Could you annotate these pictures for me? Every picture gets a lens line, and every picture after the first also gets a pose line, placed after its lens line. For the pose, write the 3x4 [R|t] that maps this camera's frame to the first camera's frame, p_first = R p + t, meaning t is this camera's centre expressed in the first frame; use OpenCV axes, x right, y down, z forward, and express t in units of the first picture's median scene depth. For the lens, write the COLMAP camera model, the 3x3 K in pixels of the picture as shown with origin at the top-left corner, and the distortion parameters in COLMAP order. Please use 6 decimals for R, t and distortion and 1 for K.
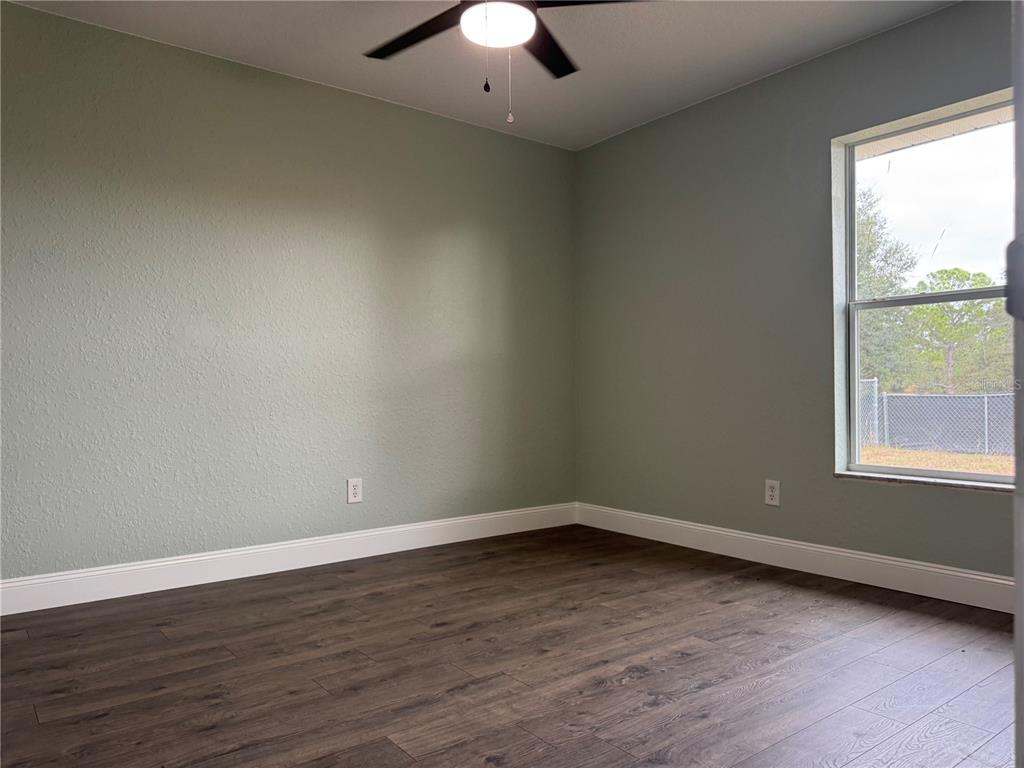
lens RADIAL K [[732.6, 0, 512.3], [0, 732.6, 385.6], [0, 0, 1]] dist [-0.009218, -0.005526]
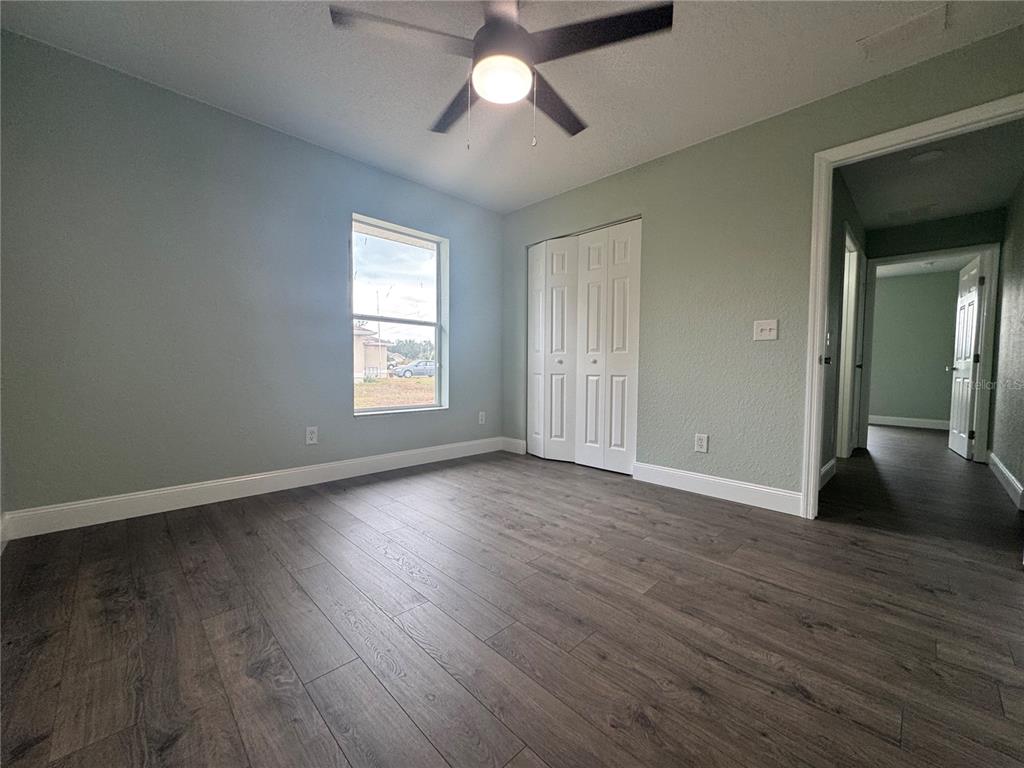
lens RADIAL K [[408.9, 0, 512.9], [0, 408.9, 385.7], [0, 0, 1]] dist [-0.002871, -0.000339]
pose [[-0.119517, -0.047521, 0.991694, -0.870741], [-0.019157, 0.998778, 0.045552, 0.004951], [-0.992647, -0.013554, -0.120281, 1.234369]]
